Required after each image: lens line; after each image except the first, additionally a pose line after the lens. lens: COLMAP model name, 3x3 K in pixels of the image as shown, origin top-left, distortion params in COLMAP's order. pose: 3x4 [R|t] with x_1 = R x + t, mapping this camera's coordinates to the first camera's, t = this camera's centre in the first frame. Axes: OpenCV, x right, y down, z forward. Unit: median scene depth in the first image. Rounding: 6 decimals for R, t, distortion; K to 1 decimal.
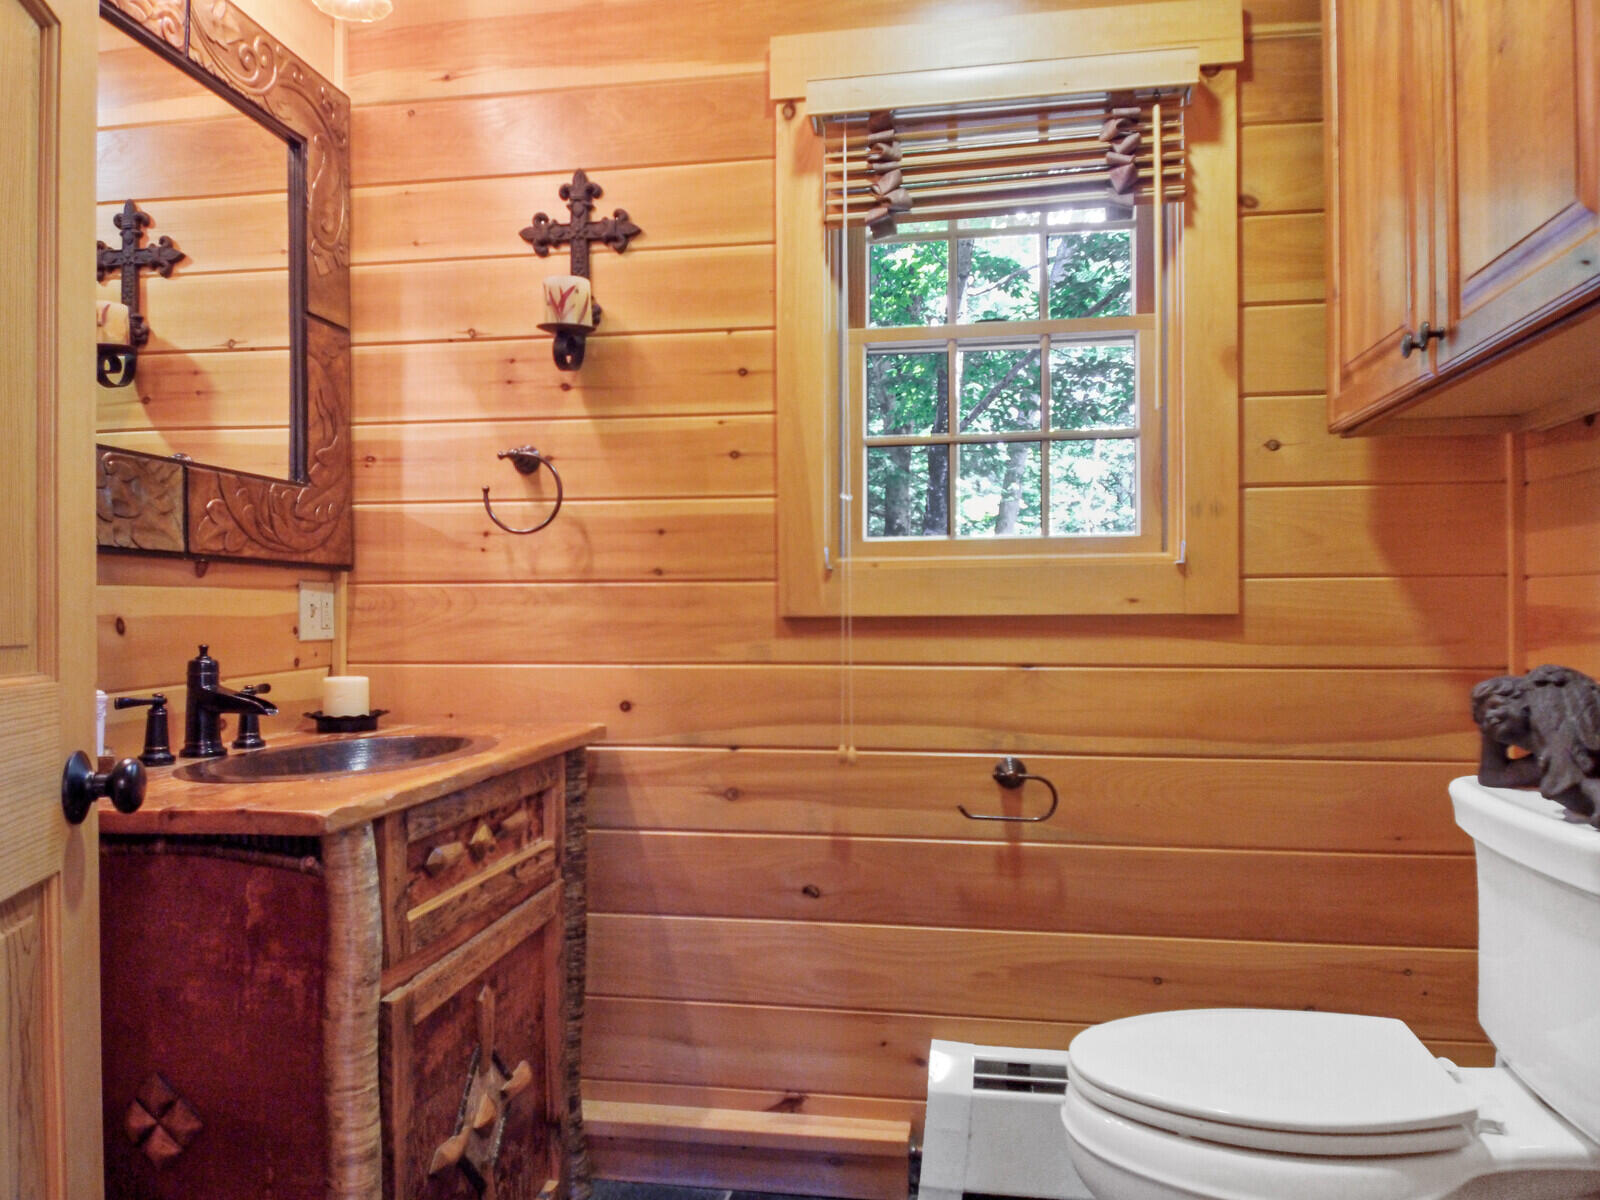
lens RADIAL K [[1039.5, 0, 858.7], [0, 1039.5, 615.2], [0, 0, 1]] dist [0.038127, -0.046611]
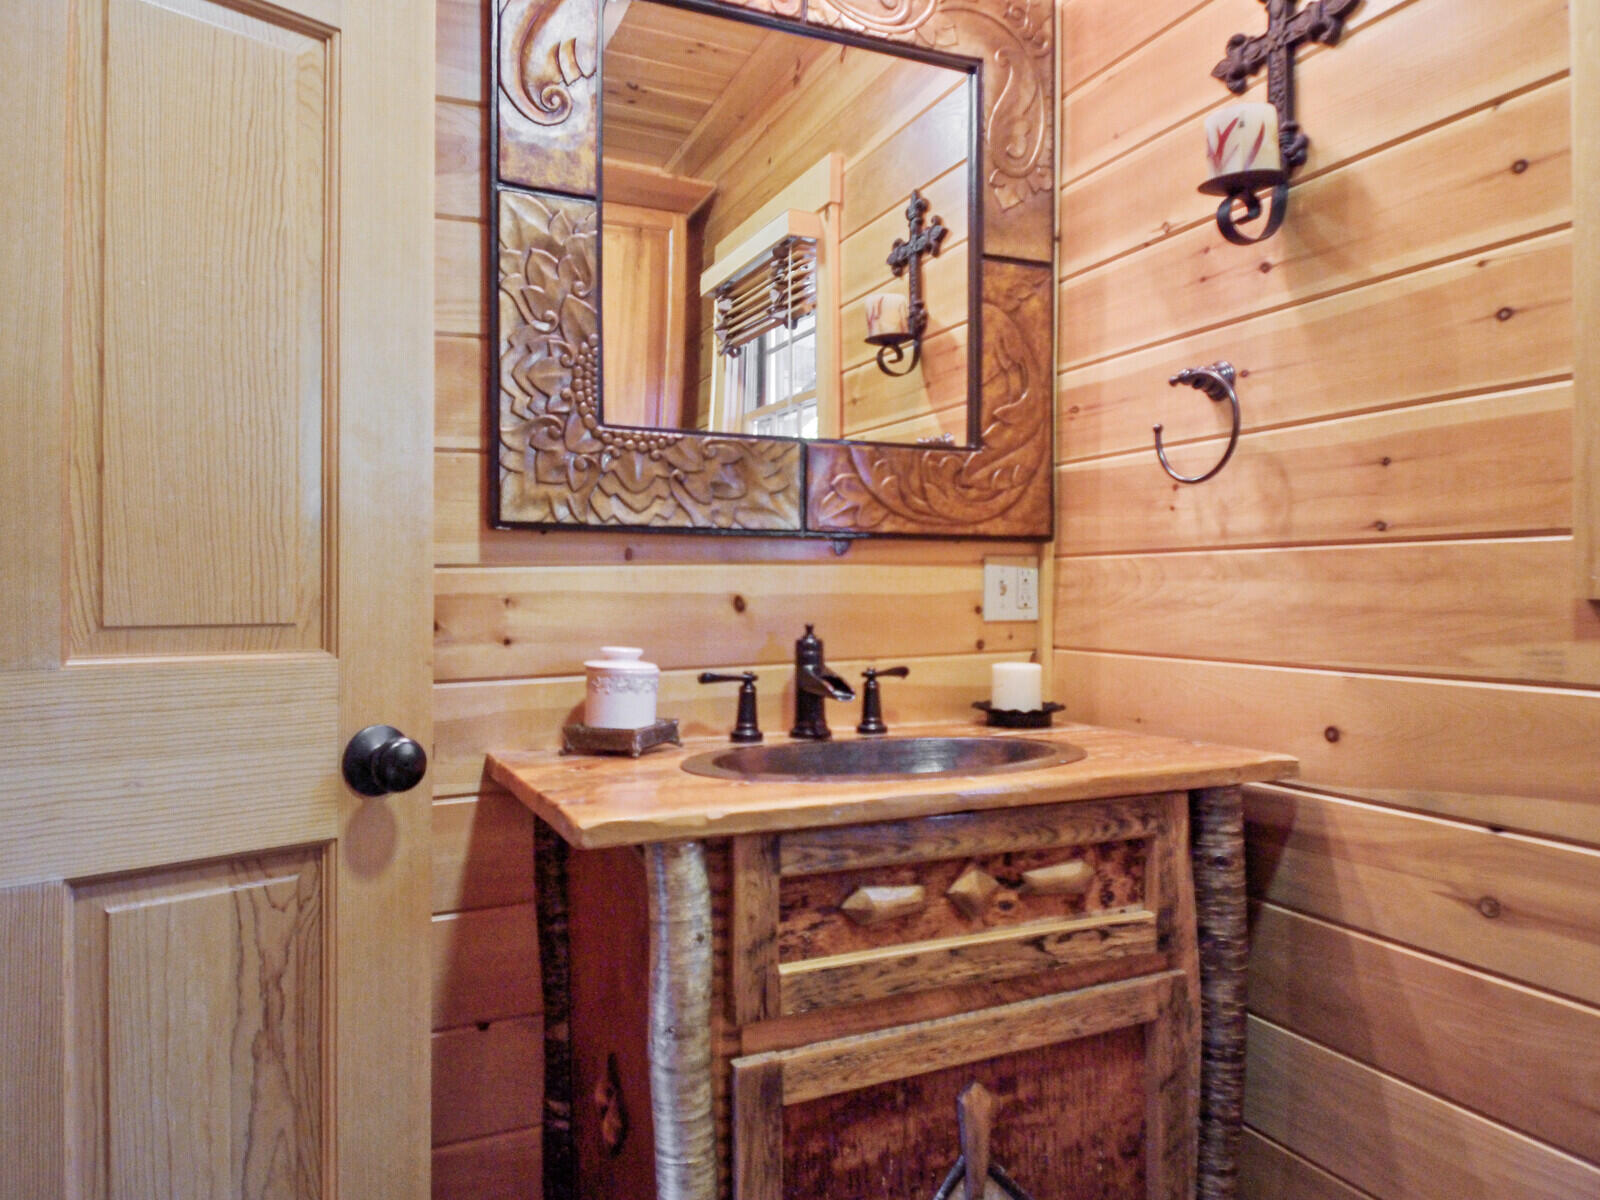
lens RADIAL K [[1102.7, 0, 800.0], [0, 1102.7, 600.0], [0, 0, 1]] dist [0.056080, -0.094162]
pose [[0.533082, 0.009720, -0.846008, 0.191238], [-0.001564, 0.999944, 0.010503, -0.003813], [0.846062, -0.004276, 0.533067, 0.352635]]
